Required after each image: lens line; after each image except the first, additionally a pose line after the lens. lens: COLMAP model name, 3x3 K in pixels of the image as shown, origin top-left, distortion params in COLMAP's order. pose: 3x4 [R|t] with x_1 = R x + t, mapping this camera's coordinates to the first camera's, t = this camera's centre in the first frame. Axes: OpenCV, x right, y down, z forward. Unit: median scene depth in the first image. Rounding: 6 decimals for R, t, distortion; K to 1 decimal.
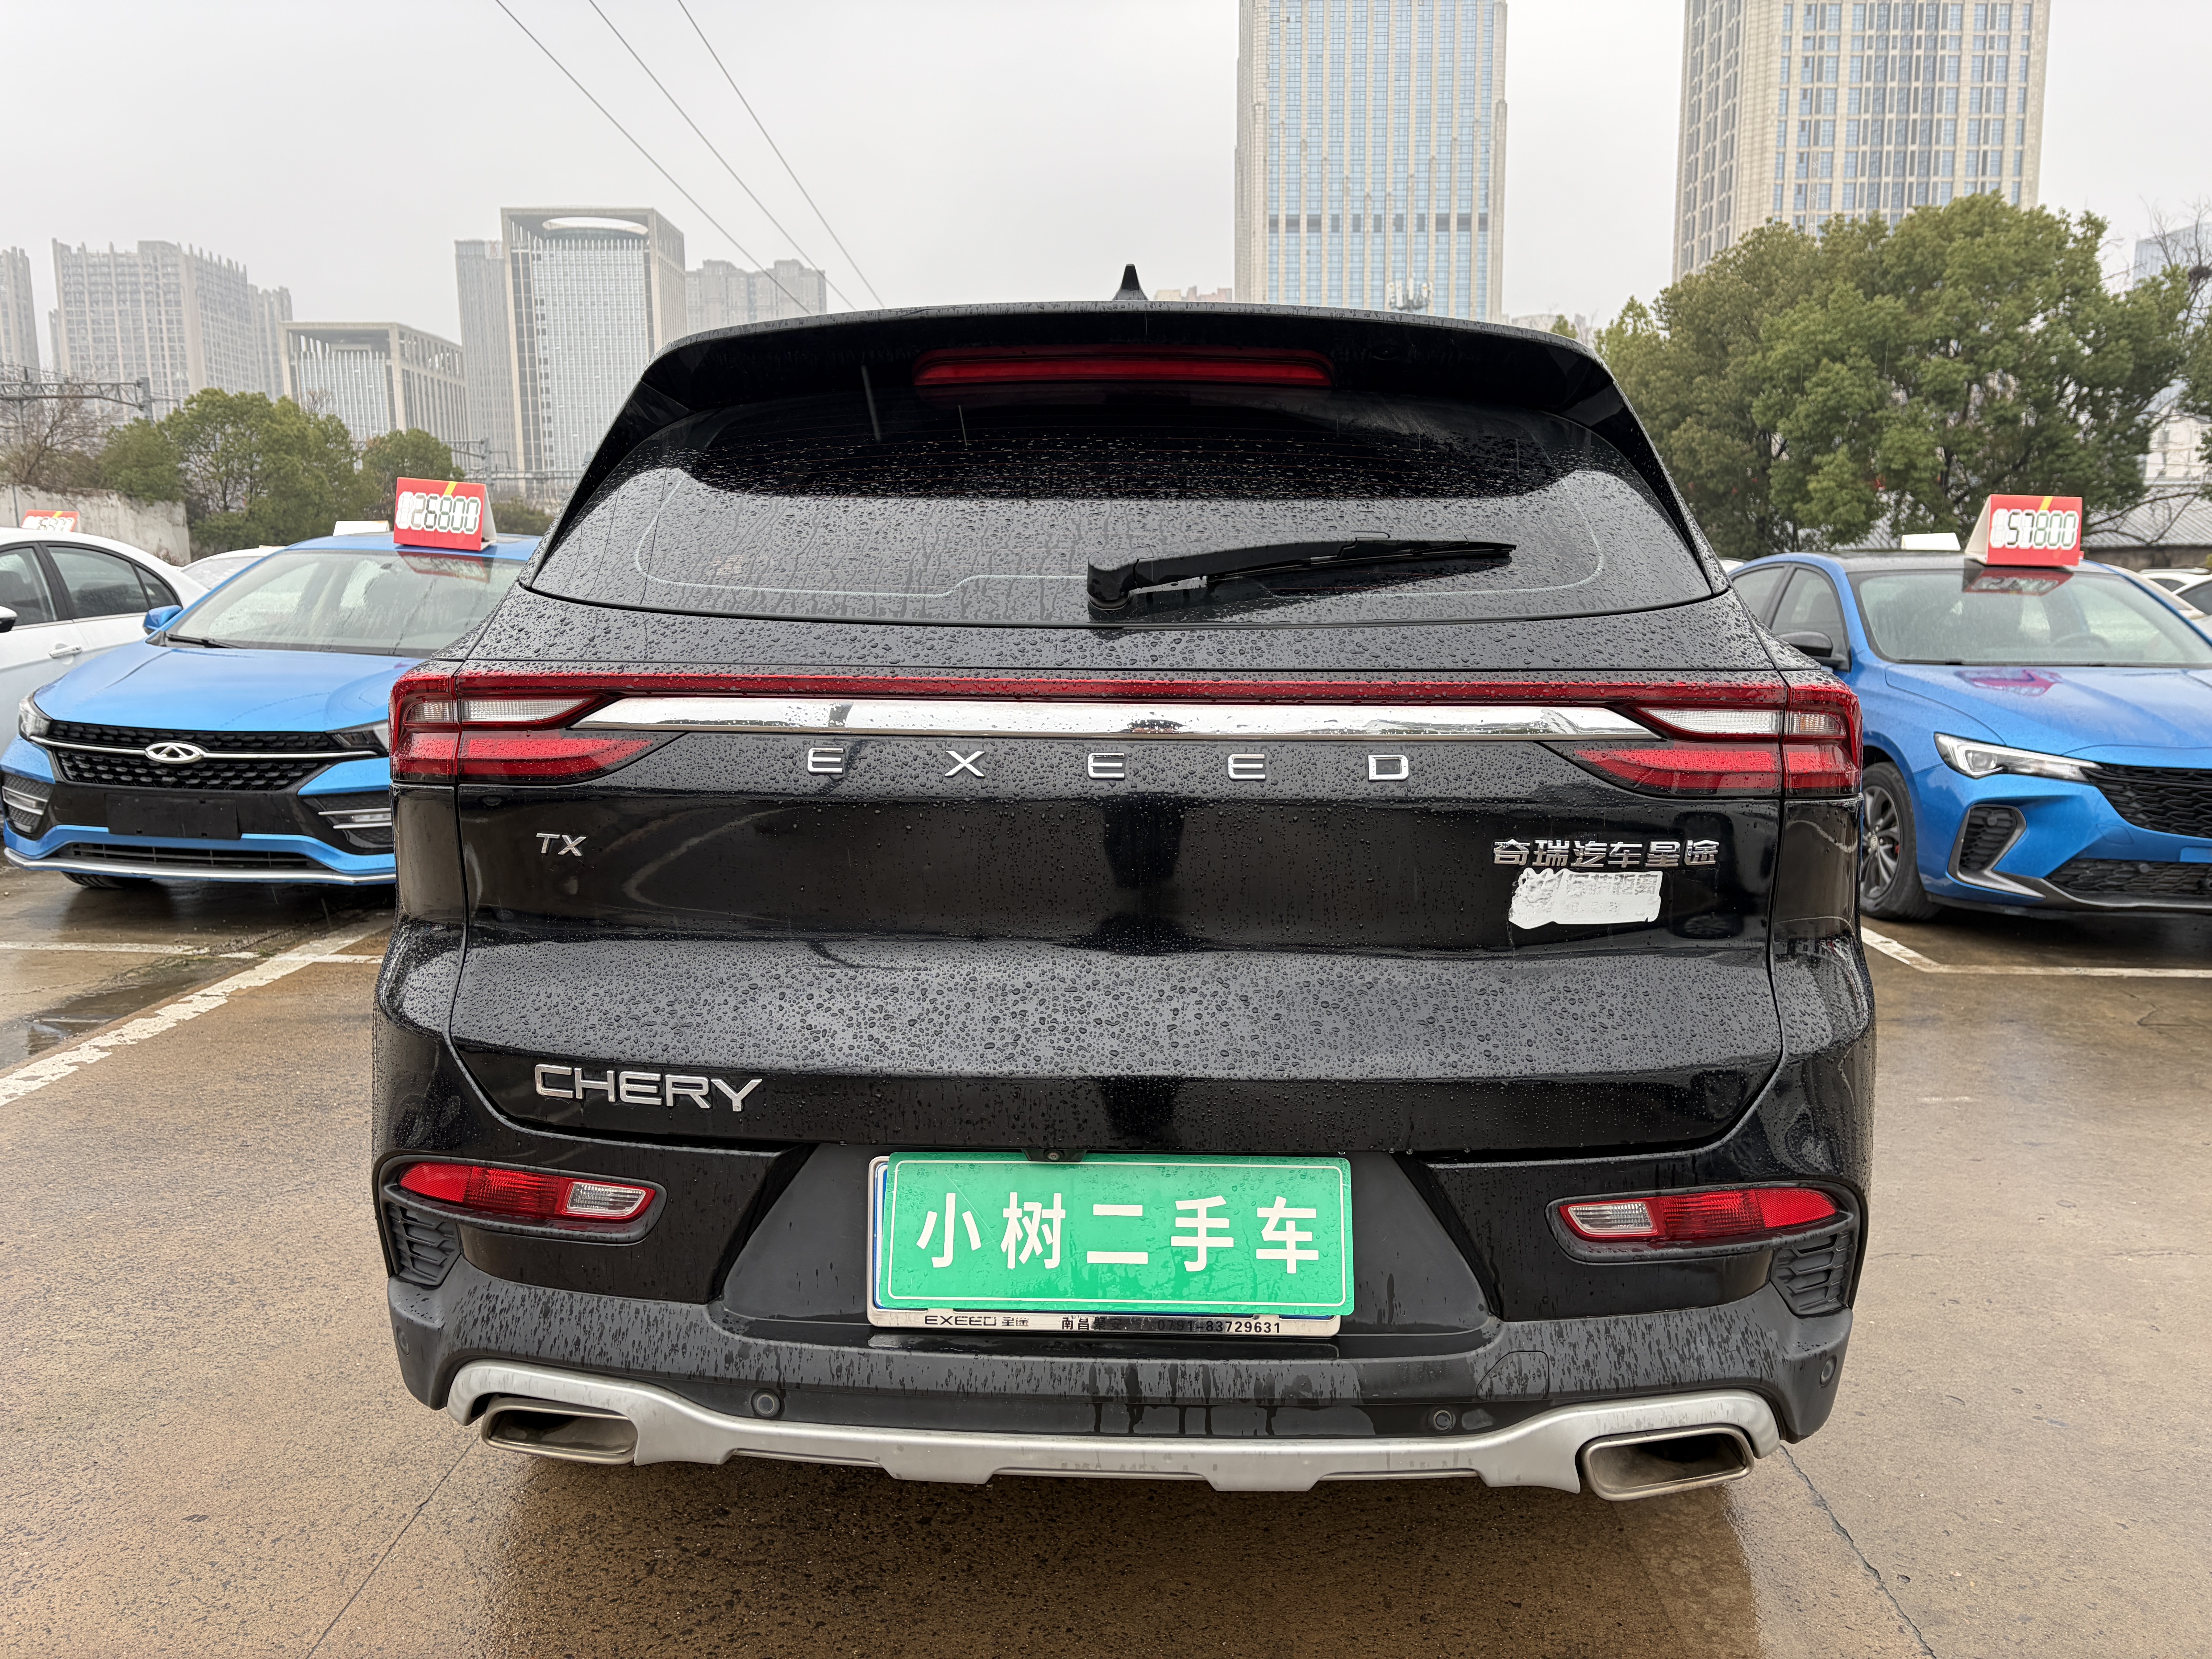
lens RADIAL K [[1674.2, 0, 1112.9], [0, 1674.2, 826.0], [0, 0, 1]] dist [0.052289, -0.060469]
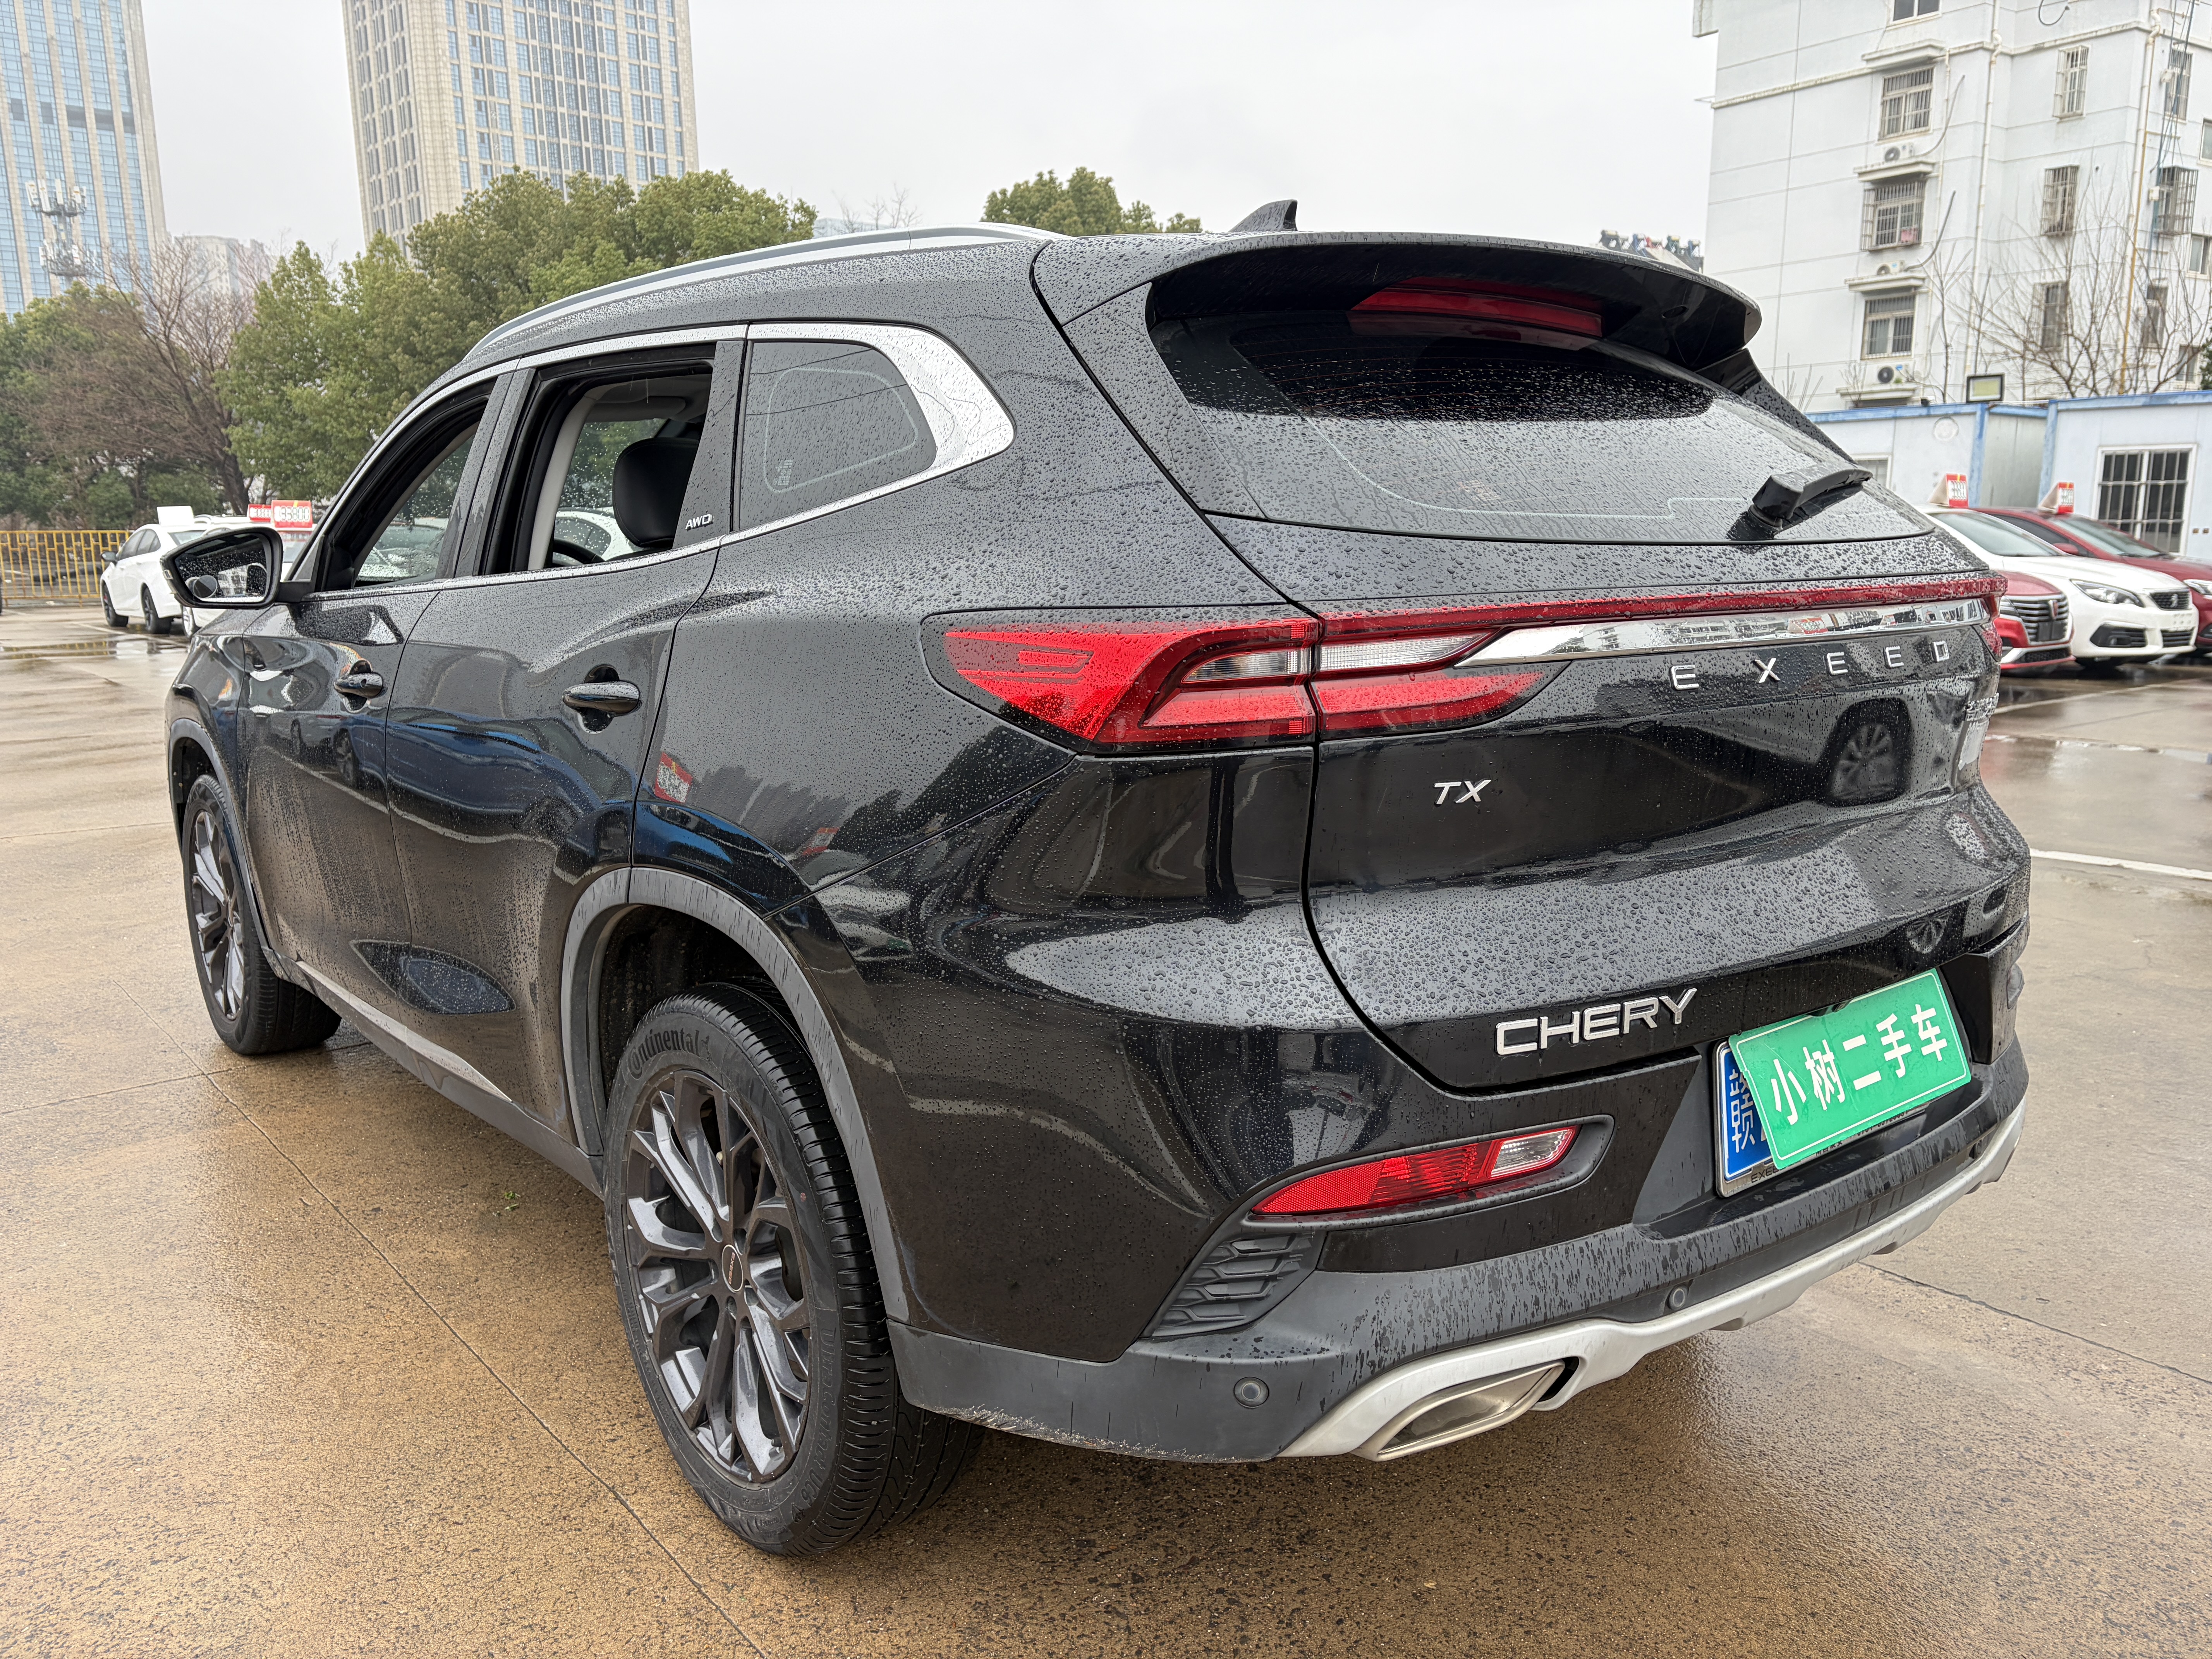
lens RADIAL K [[1674.2, 0, 1118.5], [0, 1674.2, 836.0], [0, 0, 1]] dist [0.052289, -0.060469]
pose [[0.747243, -0.127855, 0.652136, -1.105533], [0.106063, 0.991684, 0.072895, -0.054138], [-0.656032, 0.014697, 0.754590, 0.431660]]
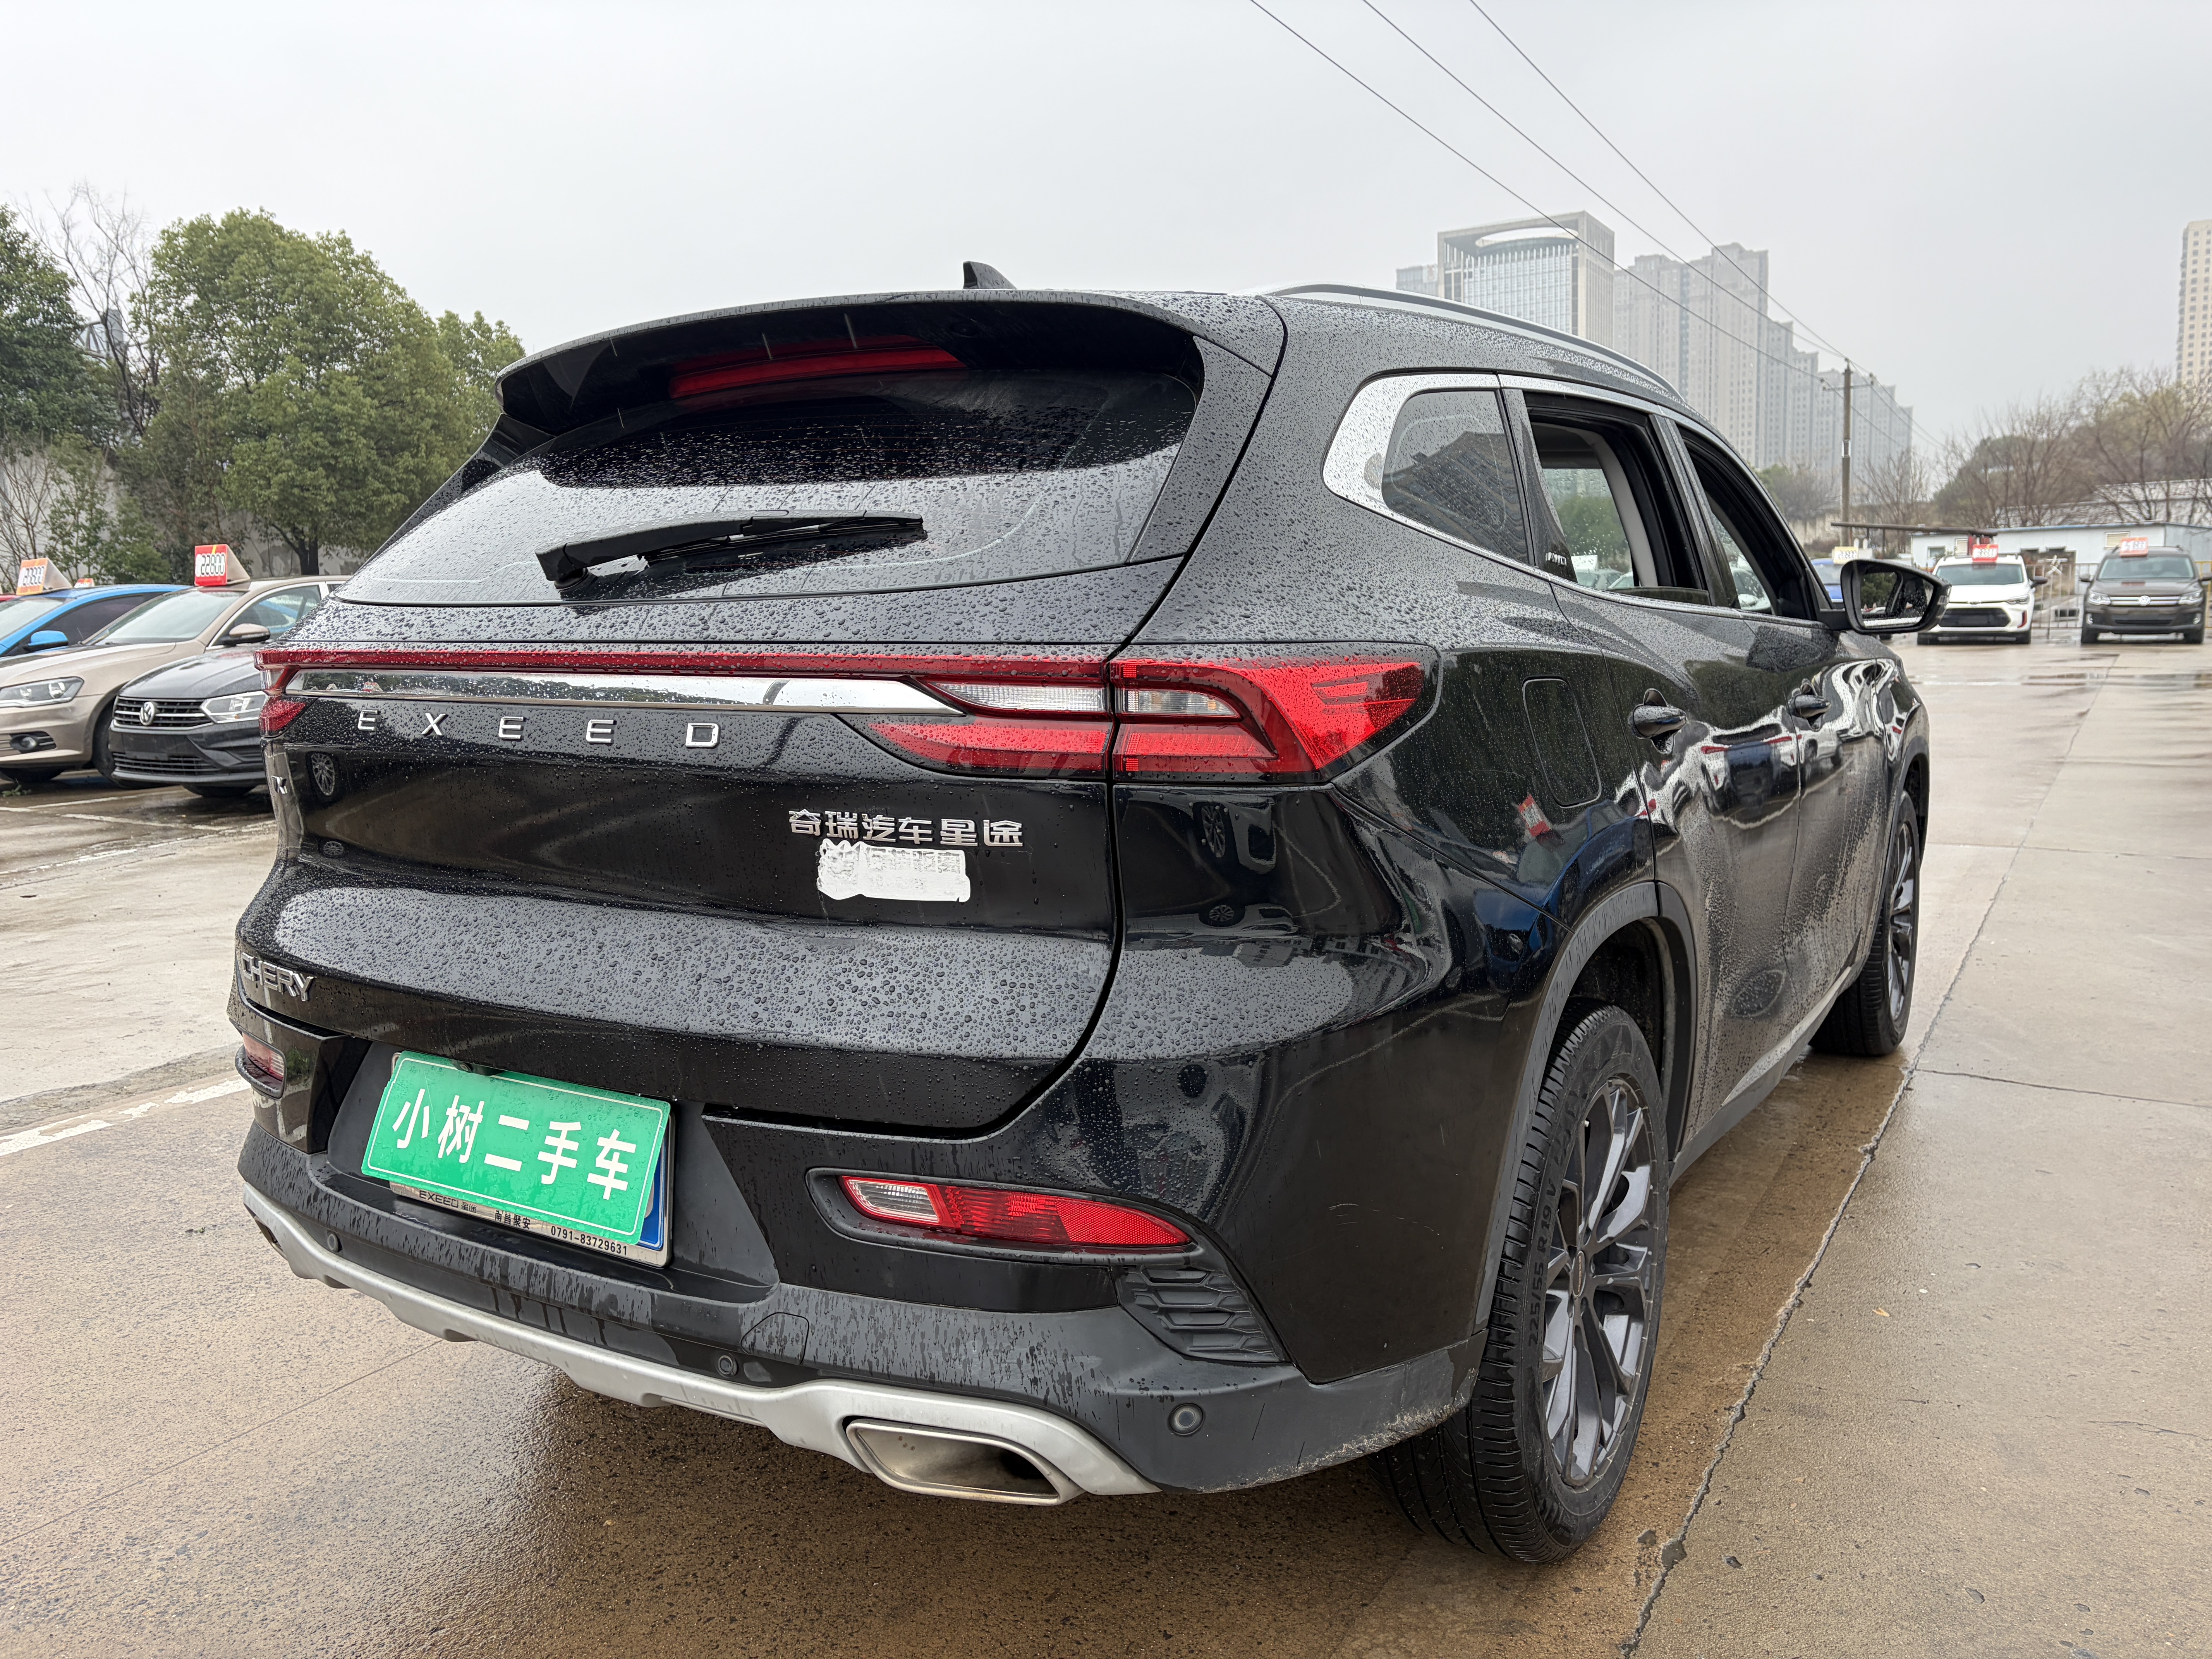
lens RADIAL K [[1674.2, 0, 1112.0], [0, 1674.2, 826.3], [0, 0, 1]] dist [0.052289, -0.060469]
pose [[0.862584, 0.048708, -0.503564, 0.887268], [-0.049708, 0.998698, 0.011452, -0.002595], [0.503467, 0.015152, 0.863882, 0.214032]]
